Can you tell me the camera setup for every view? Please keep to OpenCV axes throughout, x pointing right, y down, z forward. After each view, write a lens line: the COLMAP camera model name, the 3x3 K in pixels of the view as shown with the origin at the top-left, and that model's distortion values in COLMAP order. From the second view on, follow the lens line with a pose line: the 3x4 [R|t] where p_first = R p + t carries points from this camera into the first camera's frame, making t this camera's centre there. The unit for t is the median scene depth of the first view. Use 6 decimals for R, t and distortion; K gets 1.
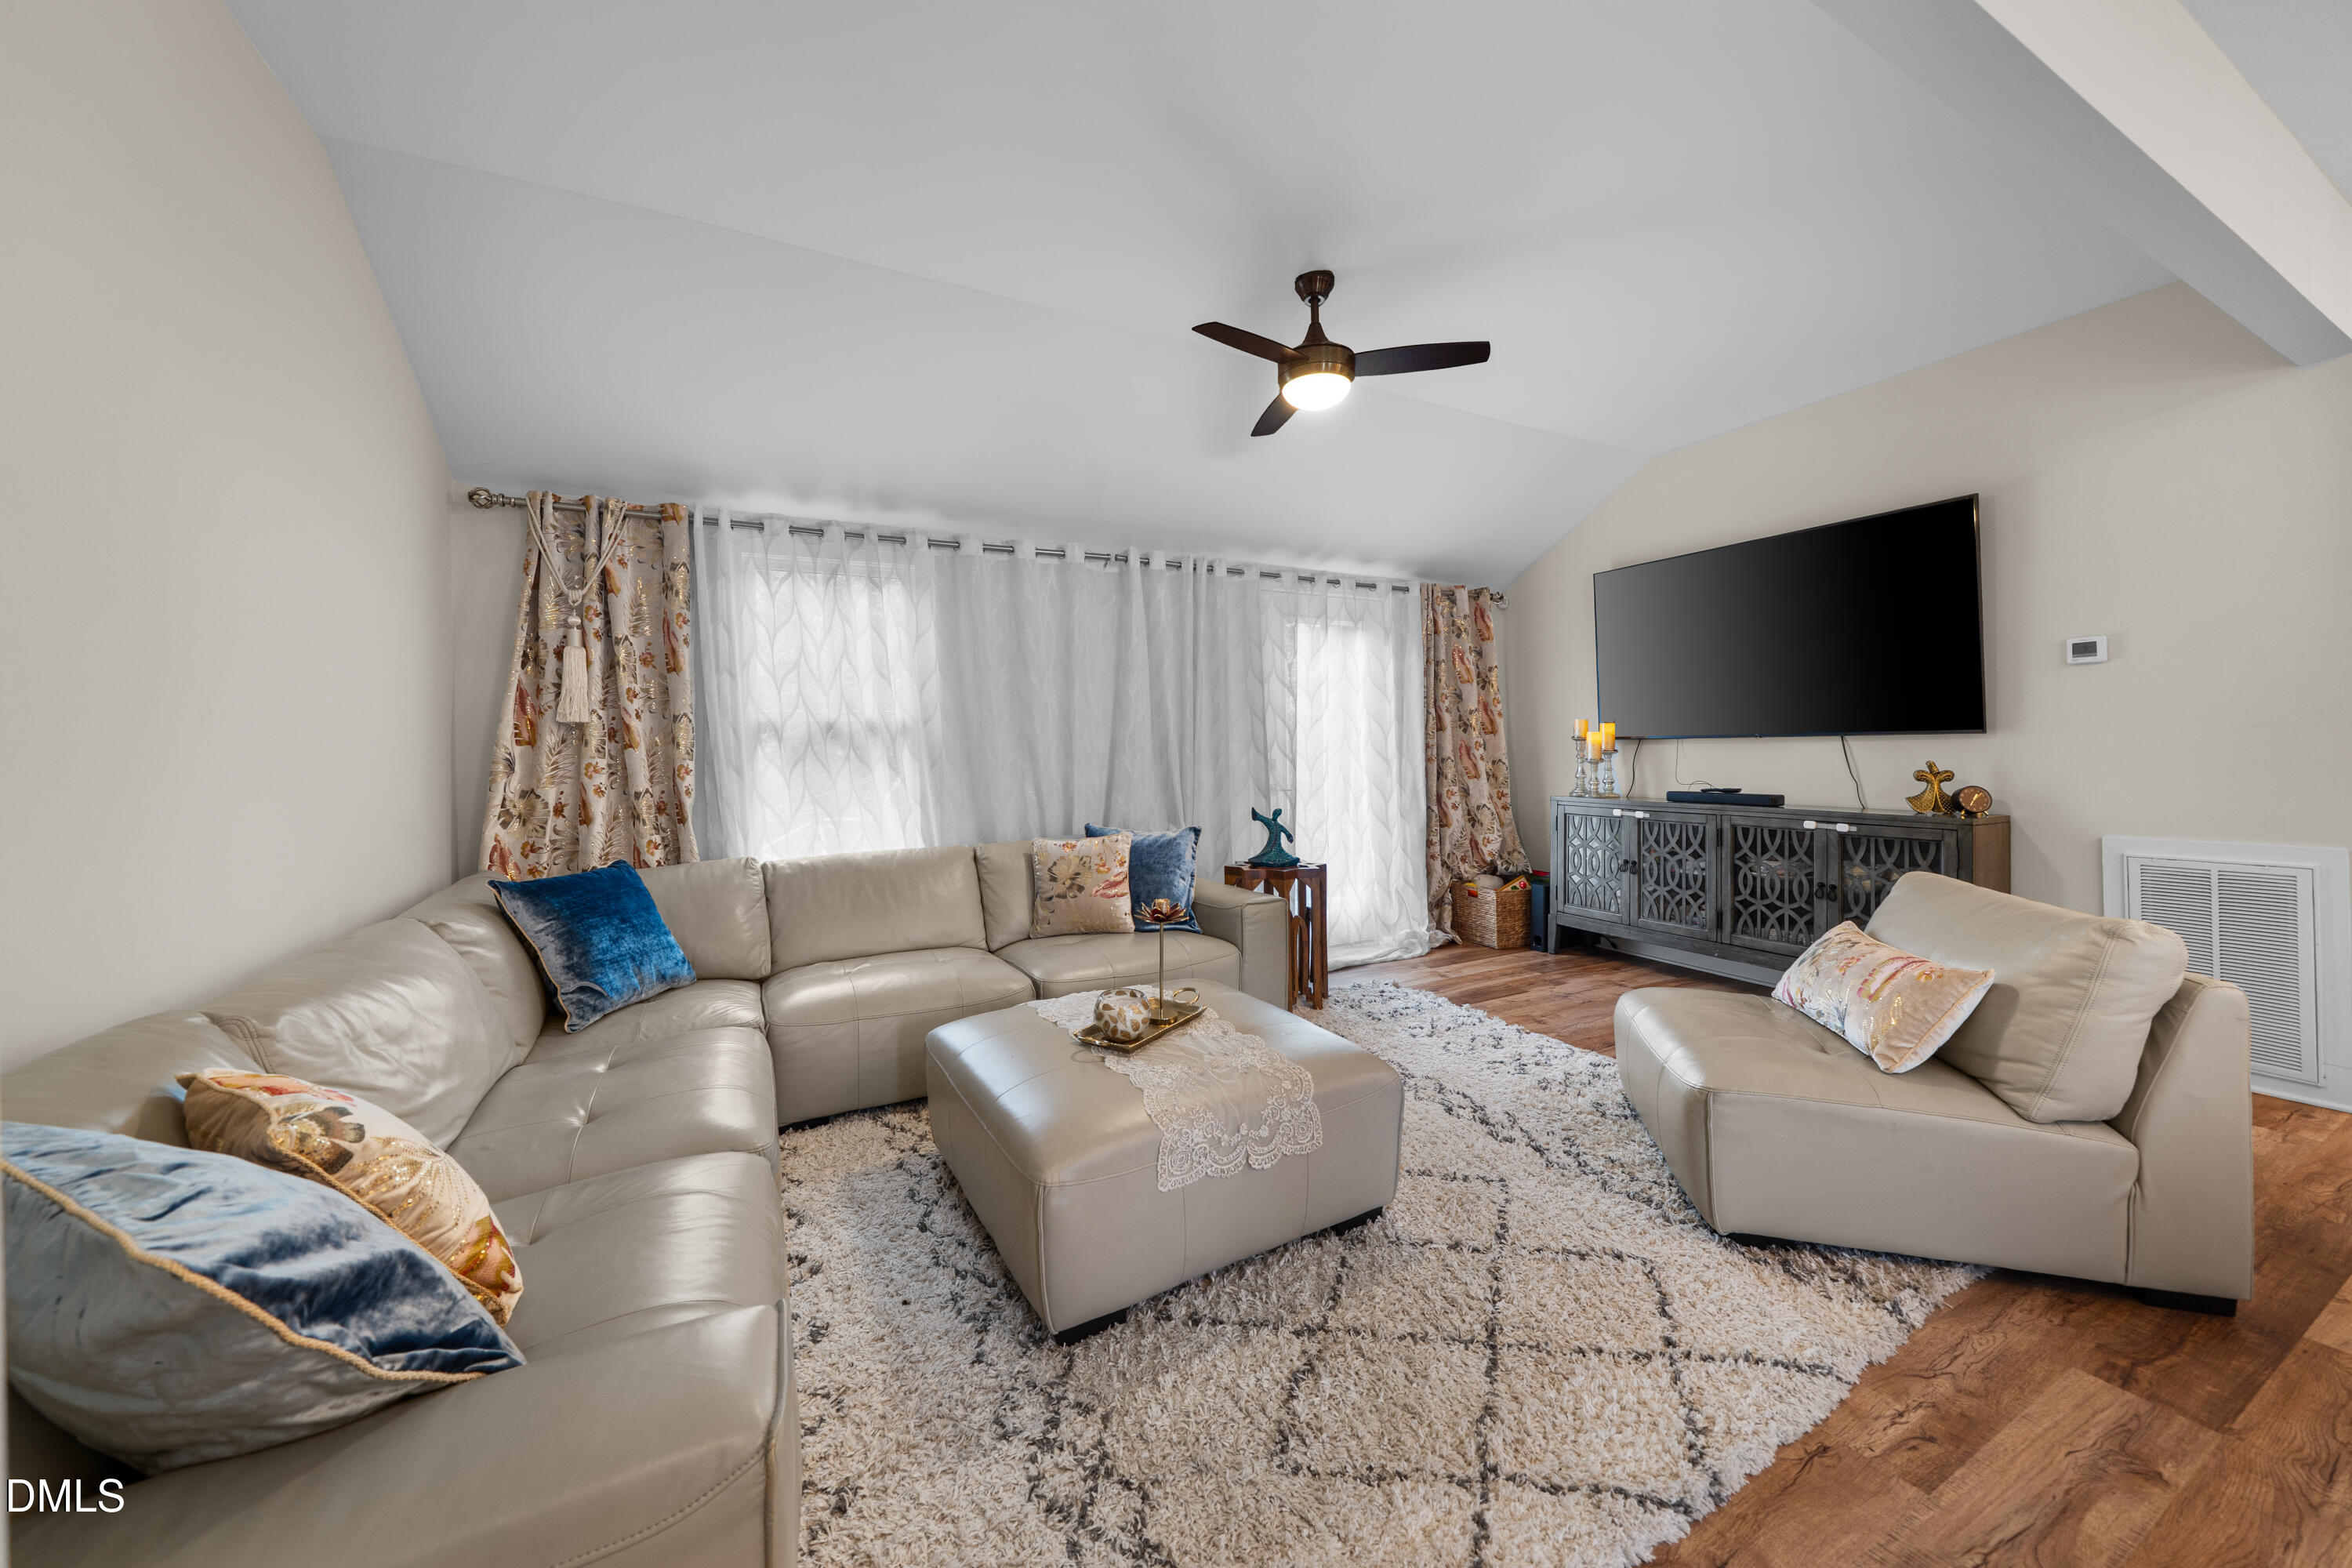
lens RADIAL K [[829.7, 0, 1175.5], [0, 829.7, 750.8], [0, 0, 1]] dist [-0.005250, -0.000115]
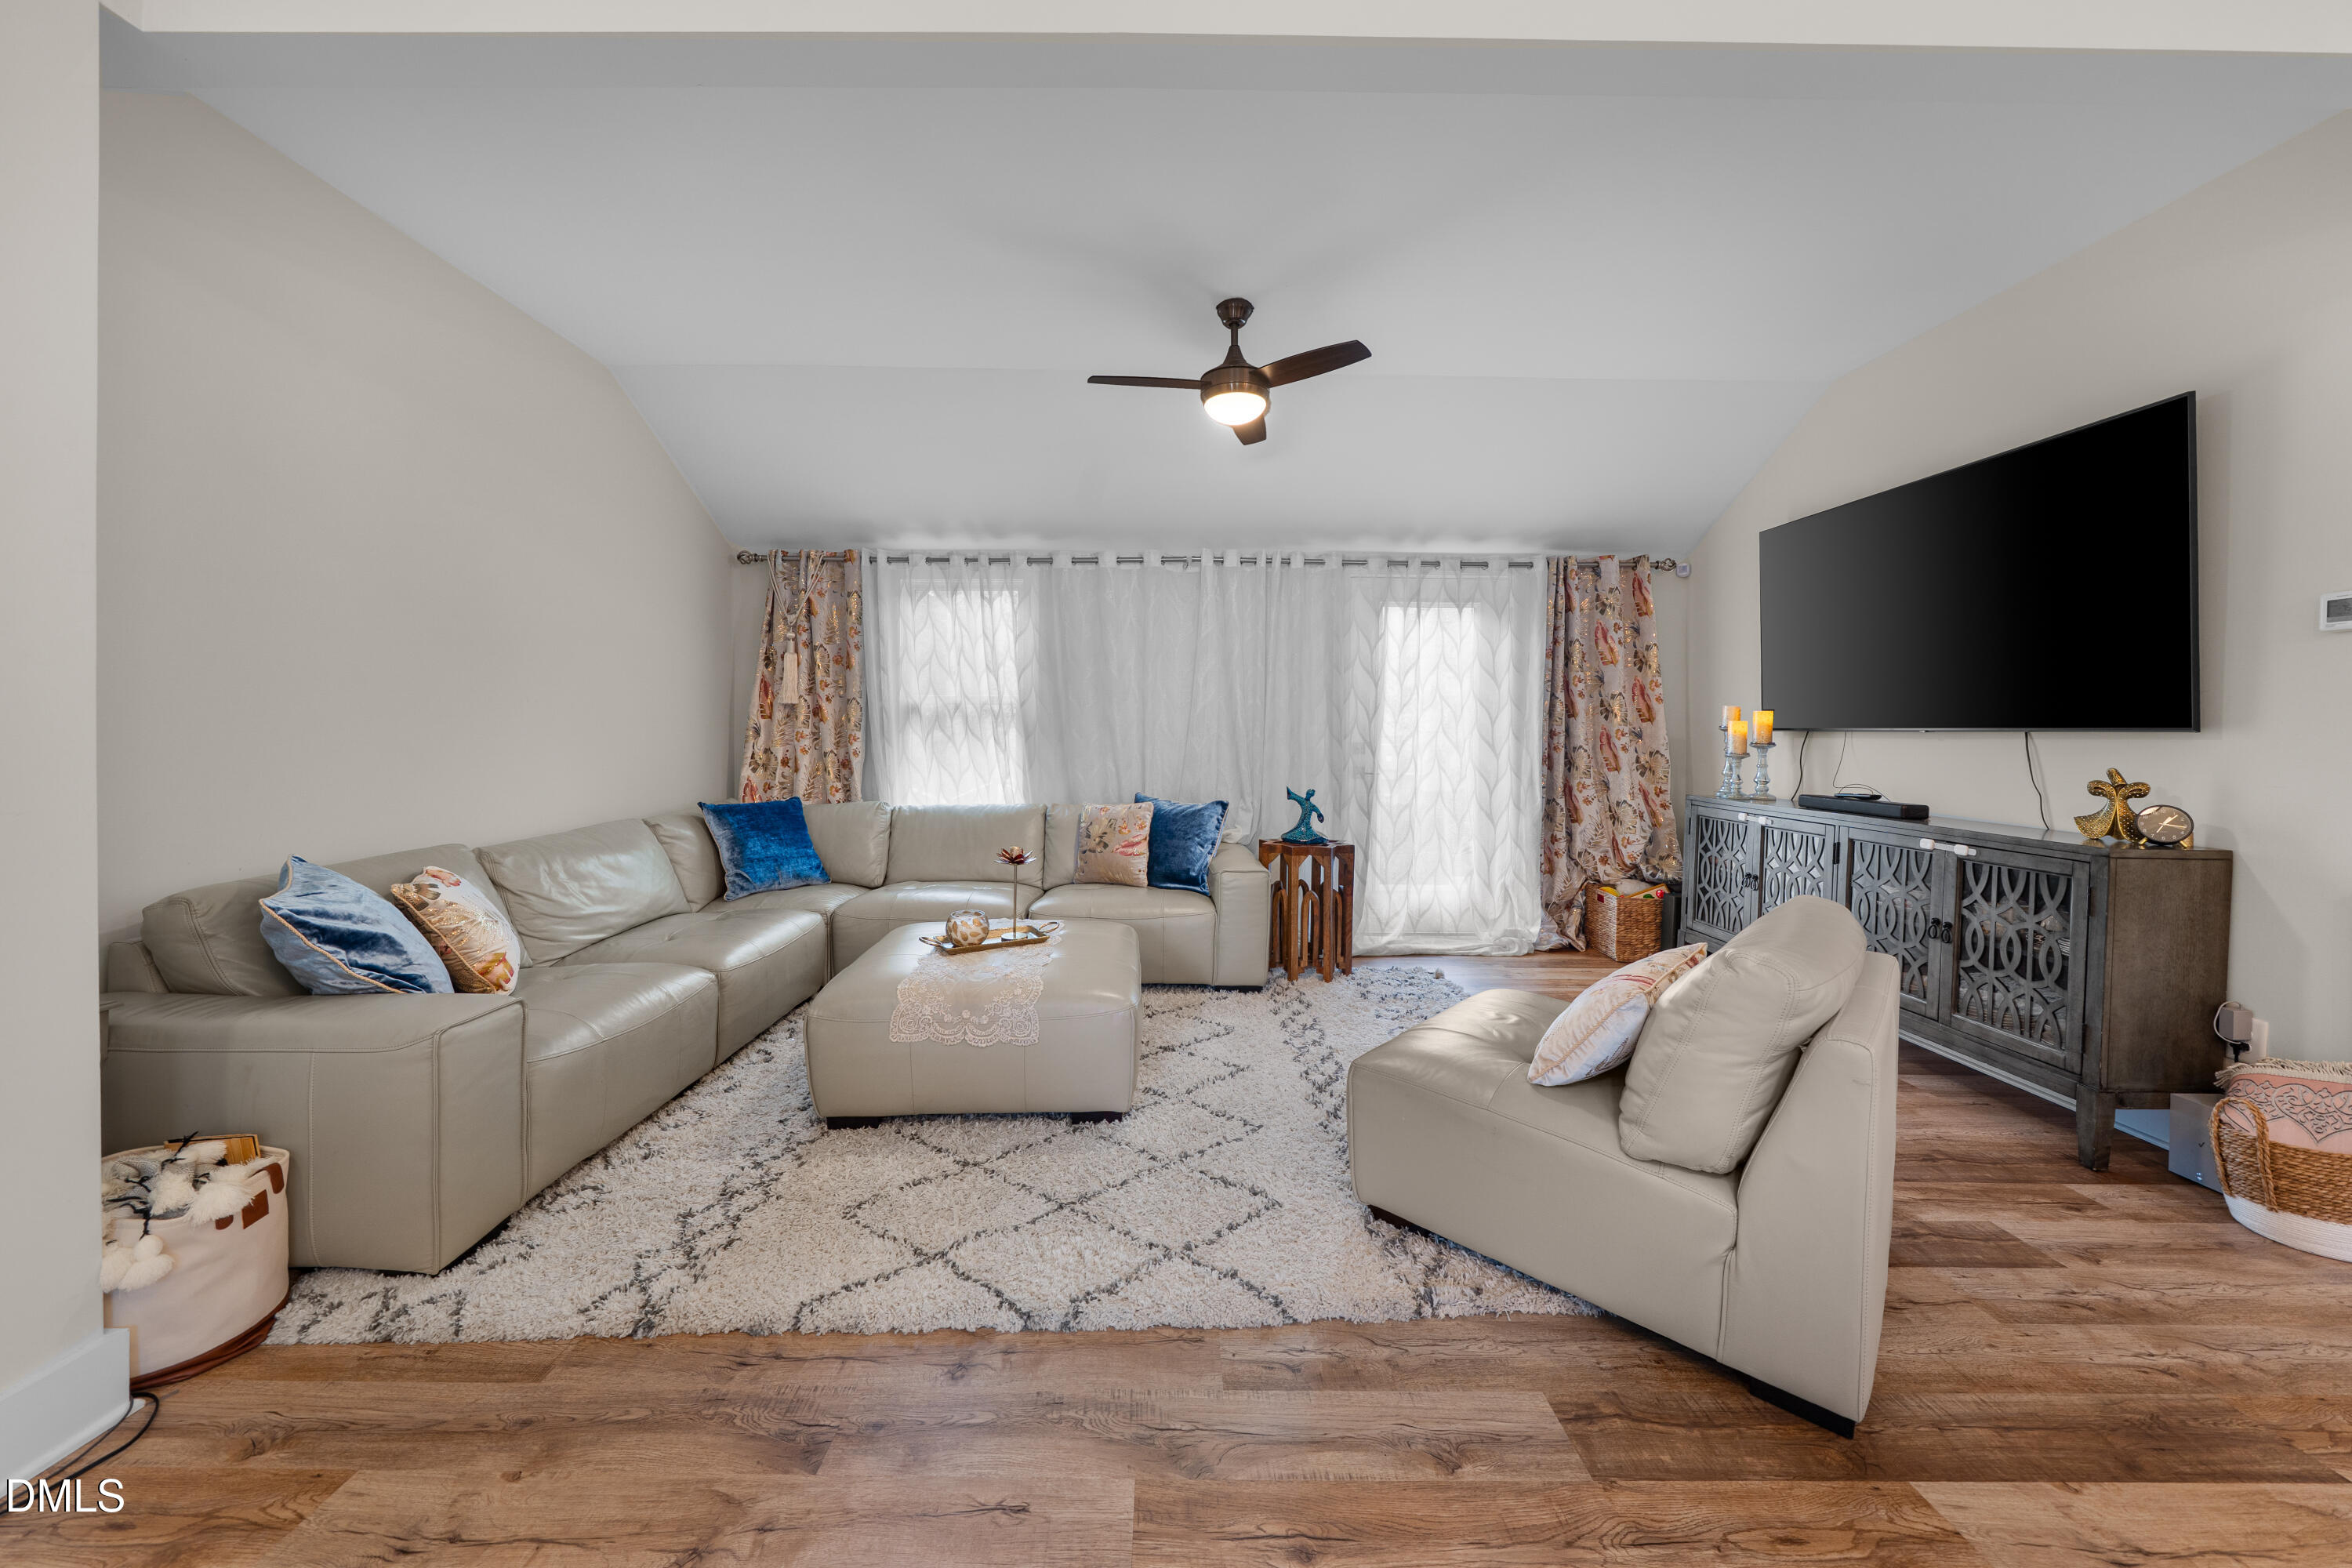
lens RADIAL K [[829.7, 0, 1175.5], [0, 829.7, 750.8], [0, 0, 1]] dist [-0.005250, -0.000115]
pose [[0.892616, 0.031967, -0.449682, 0.463082], [-0.020990, 0.999348, 0.029377, -0.006588], [0.450328, -0.016784, 0.892705, -0.016622]]
